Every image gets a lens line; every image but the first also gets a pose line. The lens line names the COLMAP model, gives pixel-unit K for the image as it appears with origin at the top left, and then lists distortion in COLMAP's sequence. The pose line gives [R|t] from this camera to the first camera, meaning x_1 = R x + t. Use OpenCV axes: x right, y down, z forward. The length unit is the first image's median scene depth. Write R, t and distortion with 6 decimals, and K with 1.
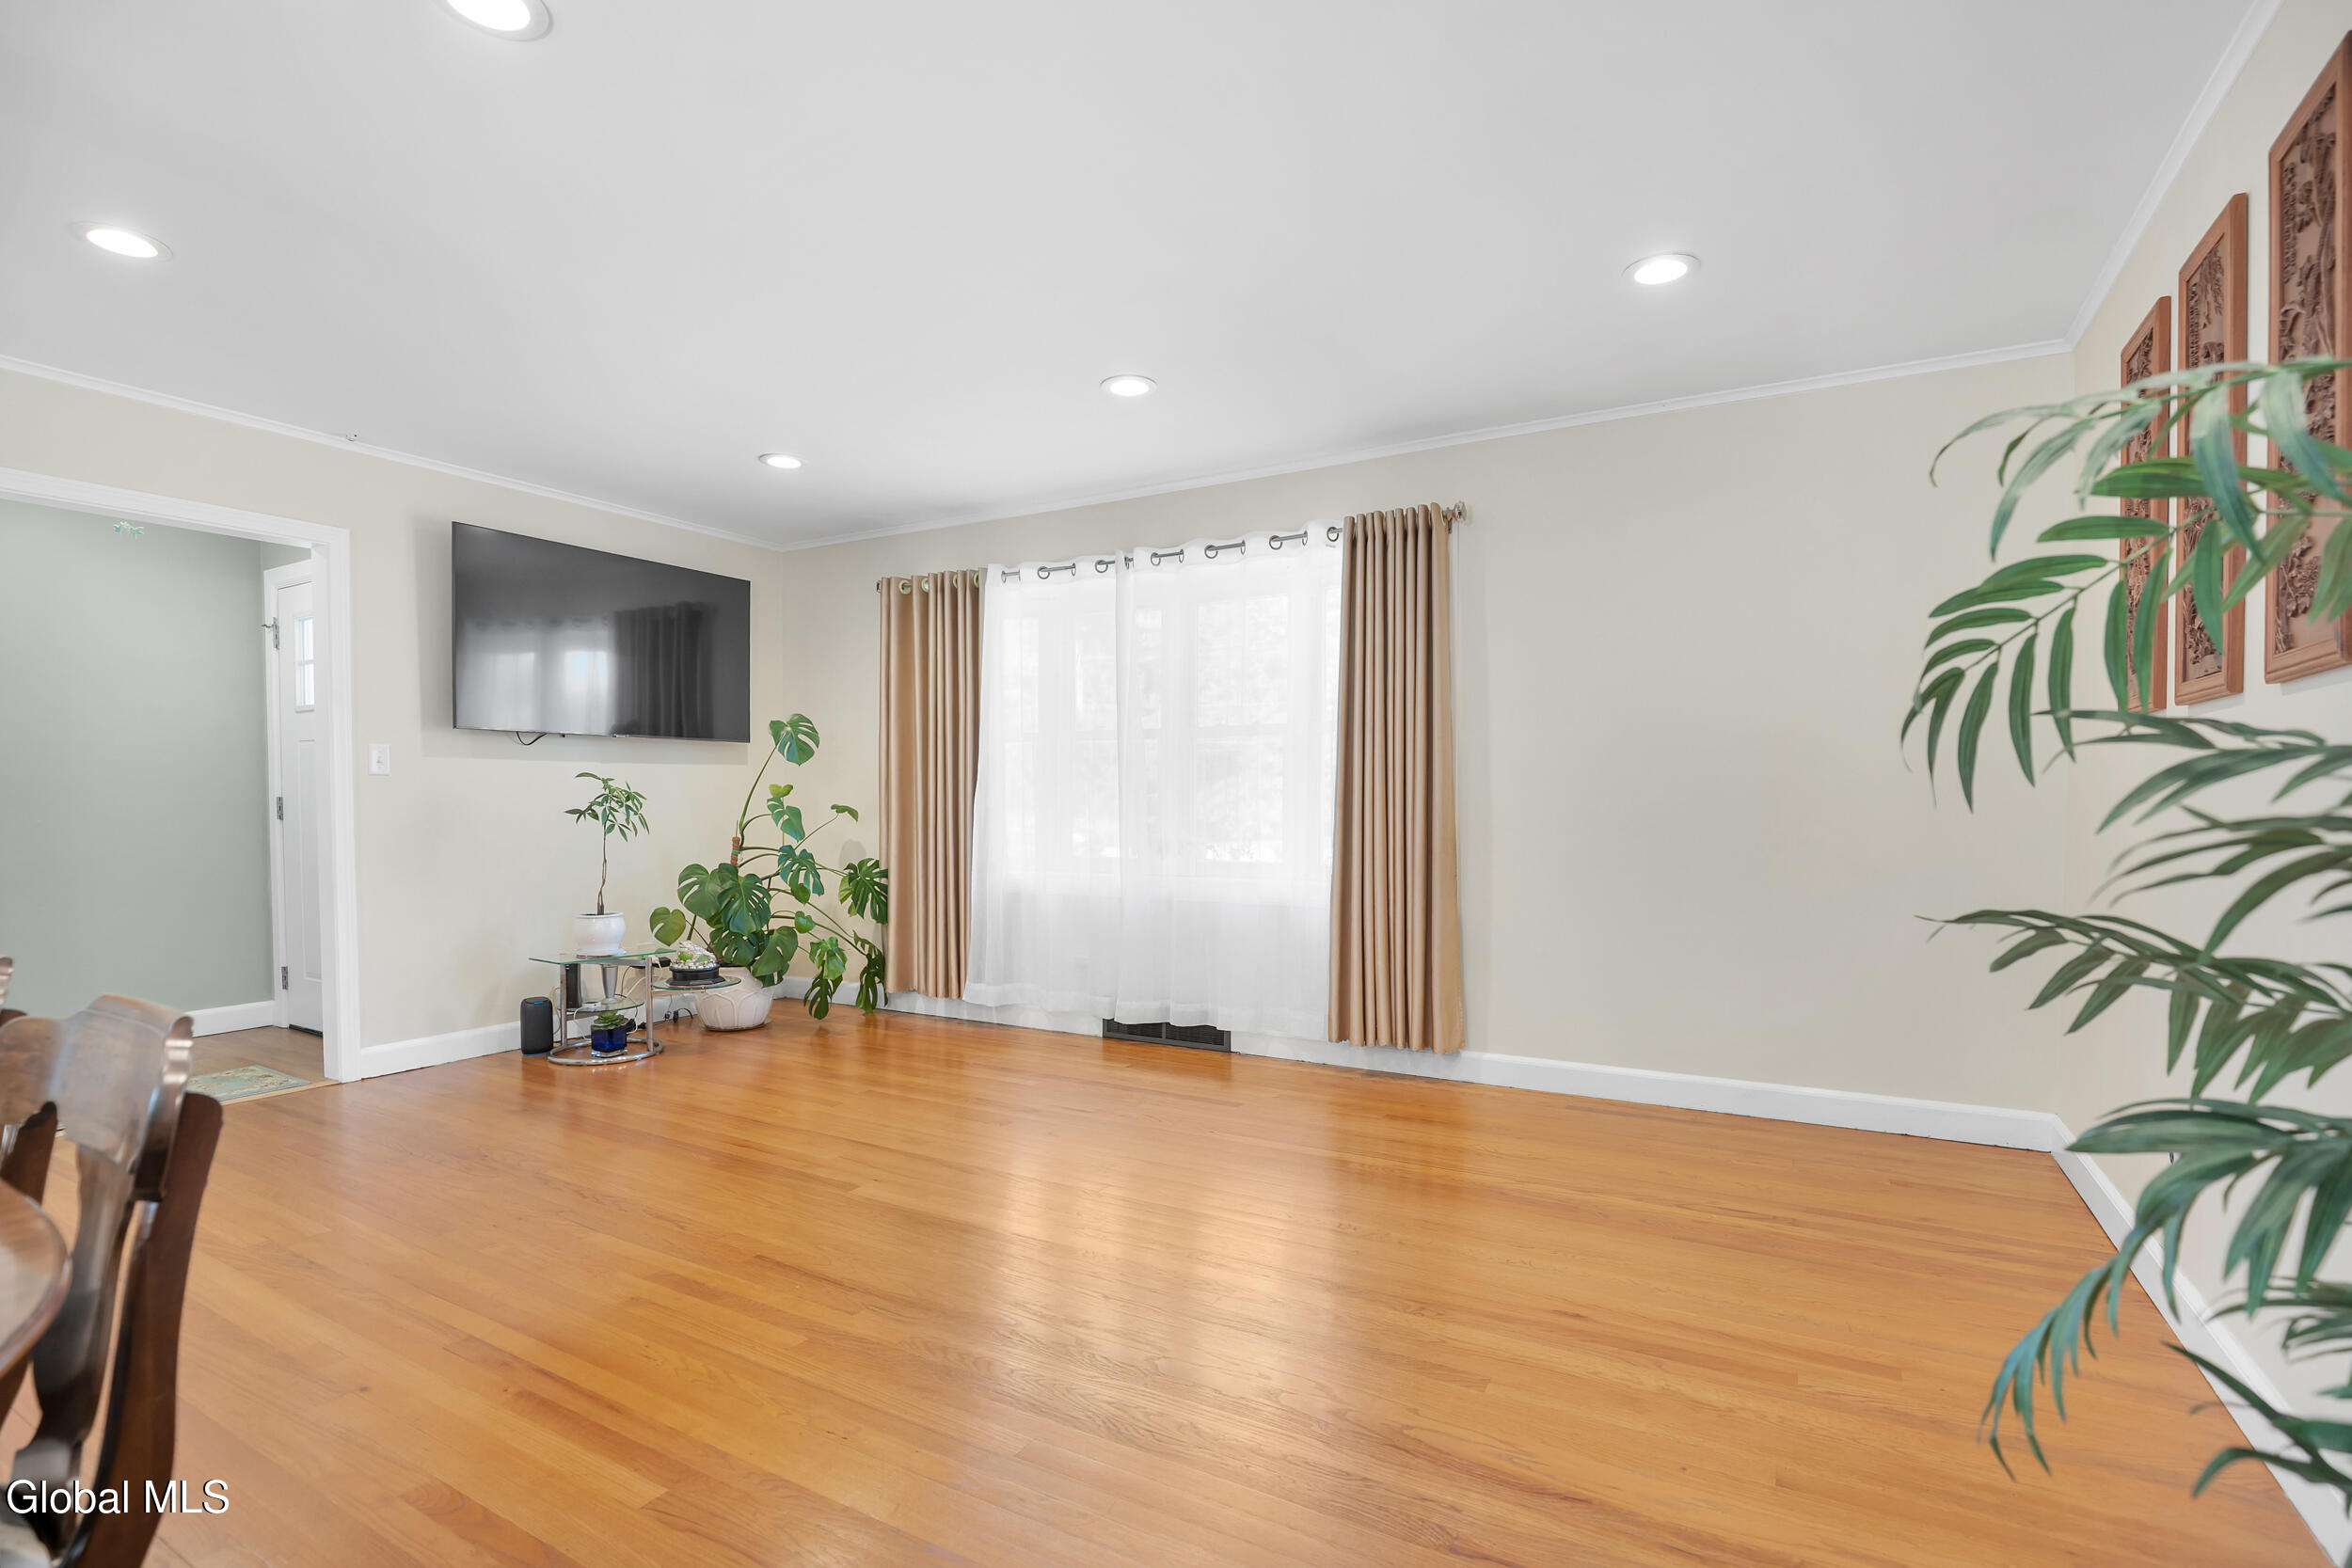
lens RADIAL K [[1128.6, 0, 1179.7], [0, 1128.6, 766.7], [0, 0, 1]] dist [-0.014450, -0.000373]
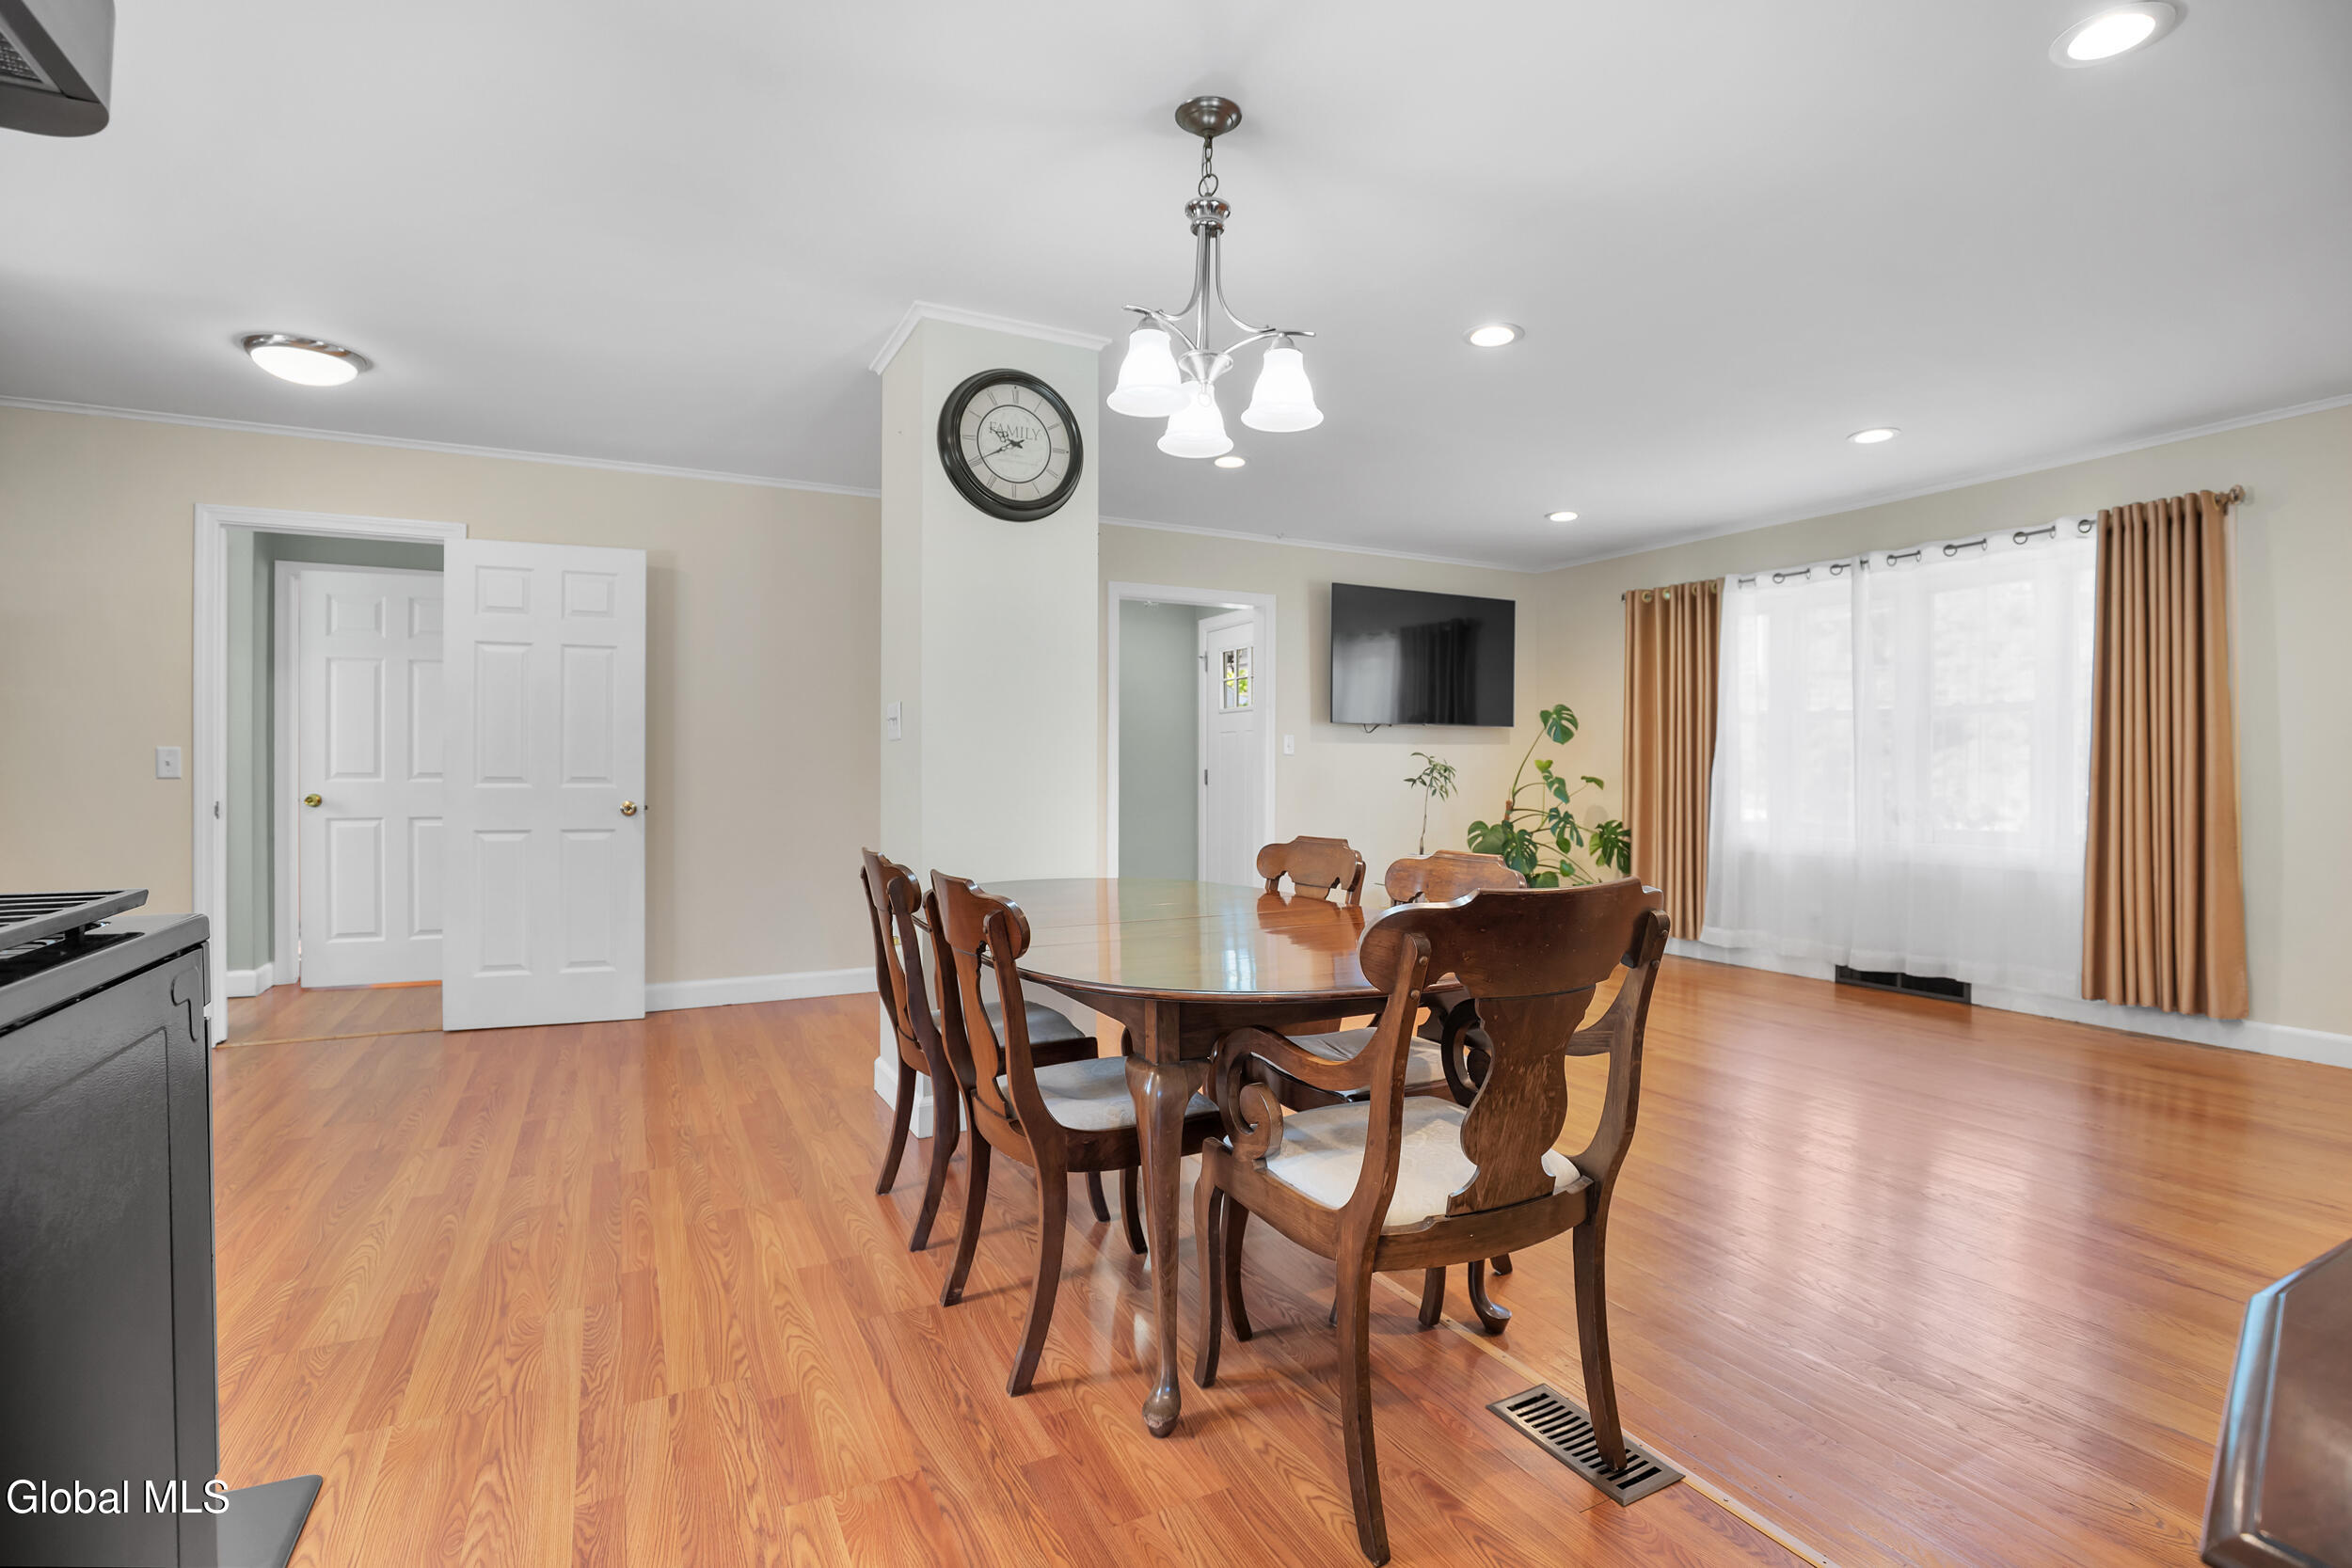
lens RADIAL K [[1128.6, 0, 1179.7], [0, 1128.6, 766.7], [0, 0, 1]] dist [-0.014450, -0.000373]
pose [[0.840308, -0.000456, -0.542110, -0.010674], [0.012875, 0.999734, 0.019115, -0.006631], [0.541957, -0.023042, 0.840090, -0.313182]]
